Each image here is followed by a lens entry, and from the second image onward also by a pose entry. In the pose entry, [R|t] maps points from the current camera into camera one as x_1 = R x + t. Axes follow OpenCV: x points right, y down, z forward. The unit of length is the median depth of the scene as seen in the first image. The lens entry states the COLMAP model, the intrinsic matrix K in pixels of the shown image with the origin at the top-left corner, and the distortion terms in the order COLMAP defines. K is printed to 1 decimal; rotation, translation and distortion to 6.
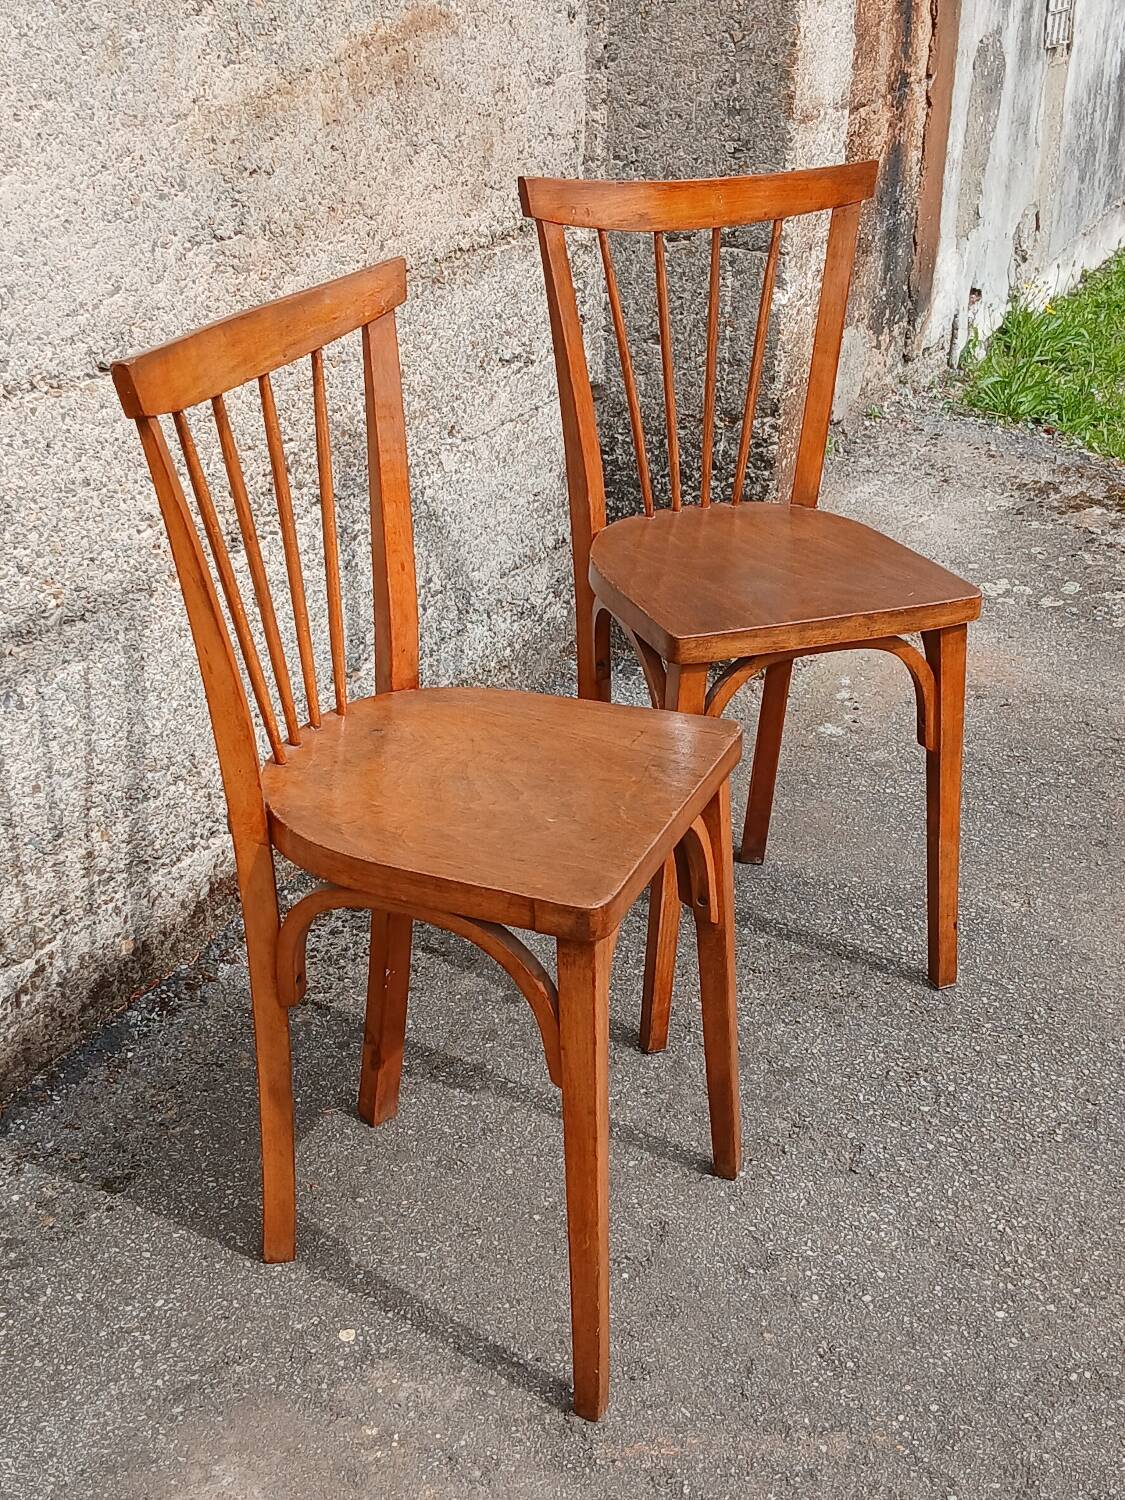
lens RADIAL K [[1928.4, 0, 543.0], [0, 1928.4, 754.9], [0, 0, 1]] dist [0.148022, -0.271234]
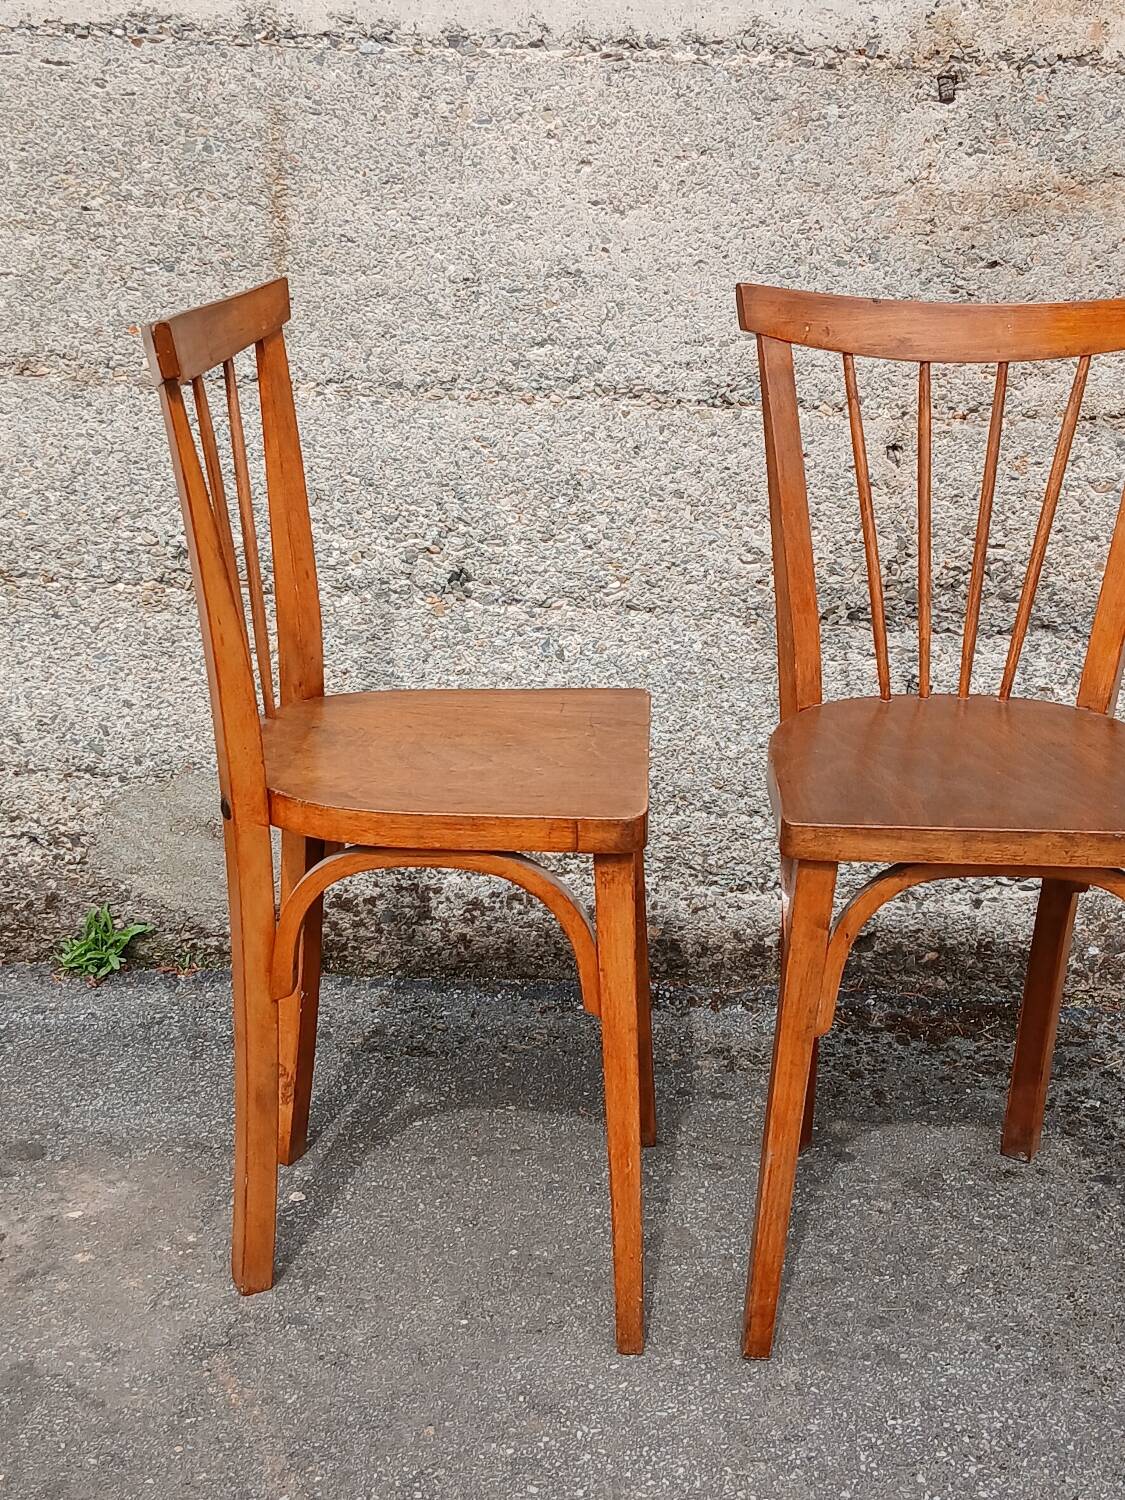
lens RADIAL K [[1965.8, 0, 550.3], [0, 1965.8, 752.1], [0, 0, 1]] dist [0.137913, -0.205981]
pose [[0.394989, 0.297269, -0.869261, 0.727104], [-0.413298, 0.902541, 0.120849, -0.106770], [0.820469, 0.311529, 0.479355, 0.419543]]
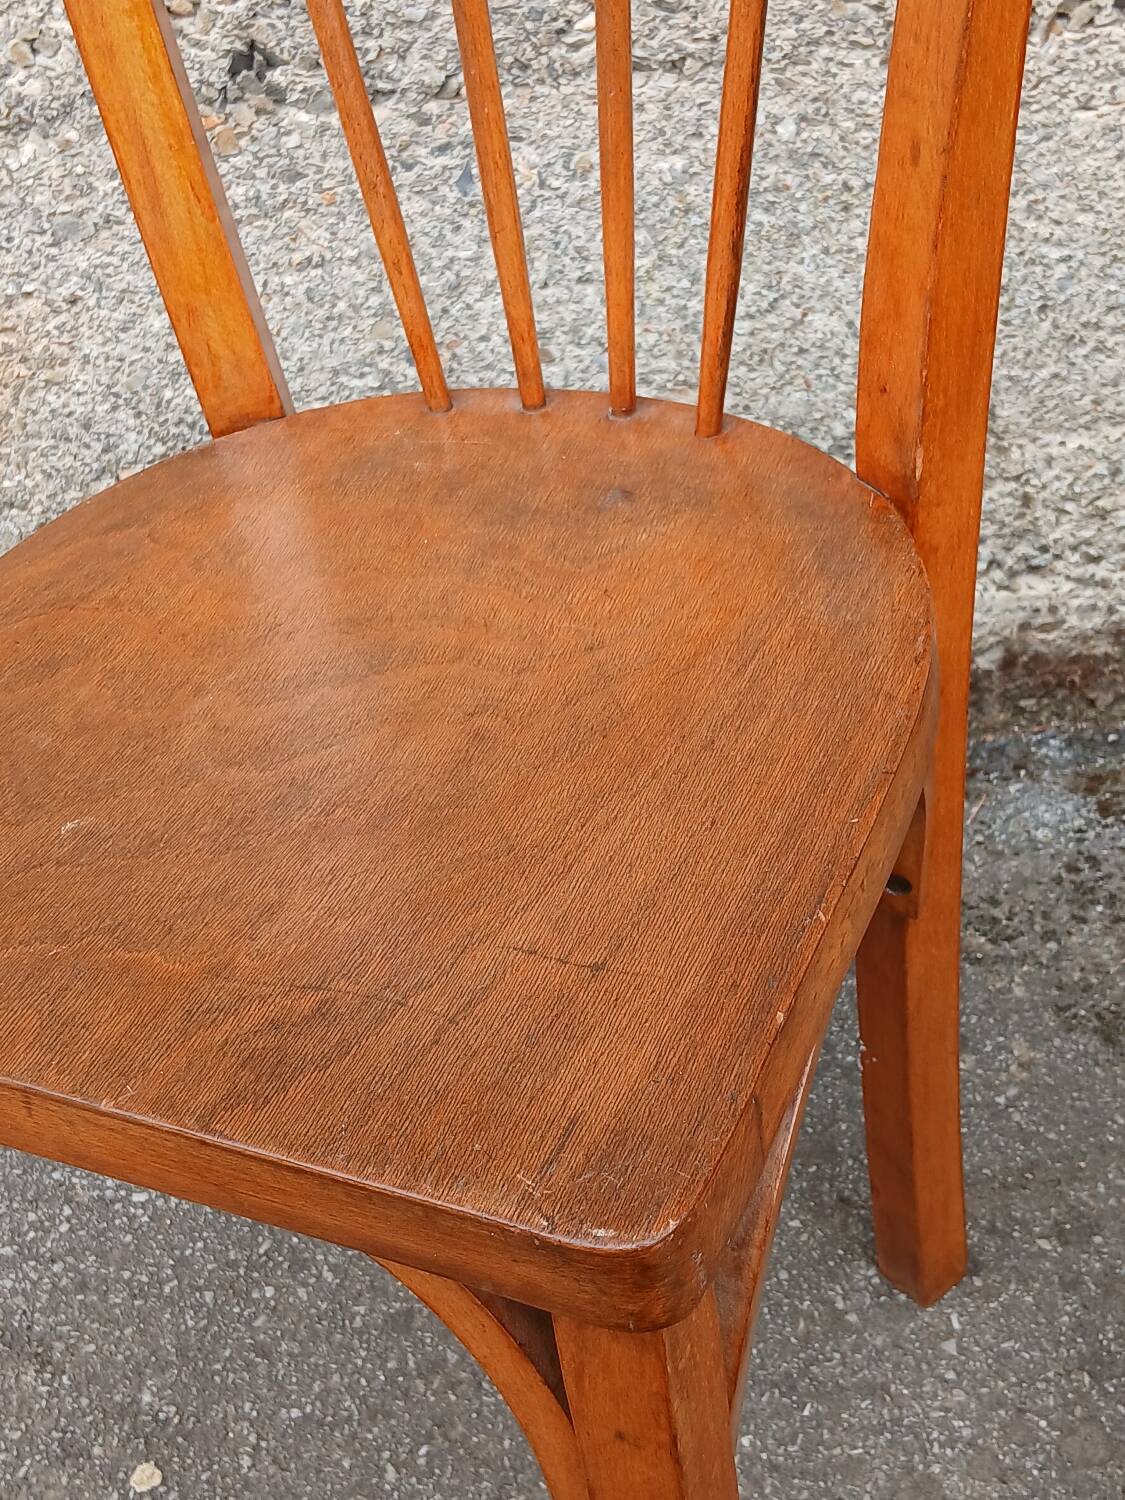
lens RADIAL K [[1949.6, 0, 558.9], [0, 1949.6, 746.8], [0, 0, 1]] dist [0.130945, -0.225215]
pose [[0.419025, 0.510050, -0.751177, 0.223674], [-0.256265, 0.860110, 0.441065, -0.133703], [0.871061, 0.007683, 0.491116, 0.696571]]
